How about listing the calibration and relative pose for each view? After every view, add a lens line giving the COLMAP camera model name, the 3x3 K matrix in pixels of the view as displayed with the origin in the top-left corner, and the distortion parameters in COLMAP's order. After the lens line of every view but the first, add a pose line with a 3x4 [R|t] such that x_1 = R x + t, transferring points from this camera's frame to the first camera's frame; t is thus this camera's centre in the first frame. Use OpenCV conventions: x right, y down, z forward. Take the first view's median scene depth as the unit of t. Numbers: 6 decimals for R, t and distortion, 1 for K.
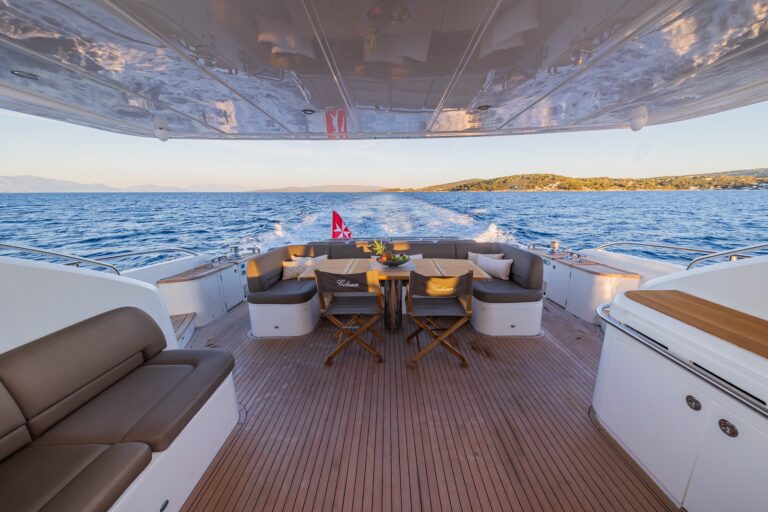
lens RADIAL K [[273.3, 0, 392.8], [0, 273.3, 257.8], [0, 0, 1]] dist [0.001152, -0.000153]
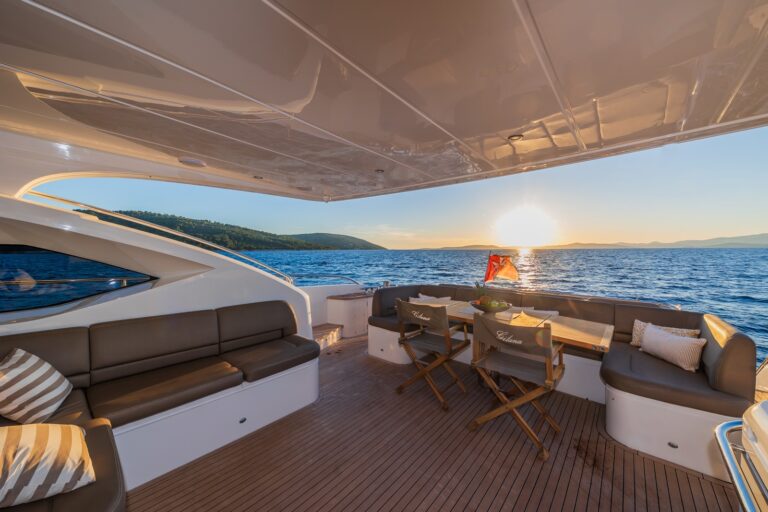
lens RADIAL K [[285.4, 0, 384.0], [0, 285.4, 256.0], [0, 0, 1]] dist [0.028829, -0.000018]
pose [[0.750686, 0.031274, -0.659919, 0.453536], [-0.159488, 0.977914, -0.135081, 0.040578], [0.641120, 0.206653, 0.739094, 0.049744]]
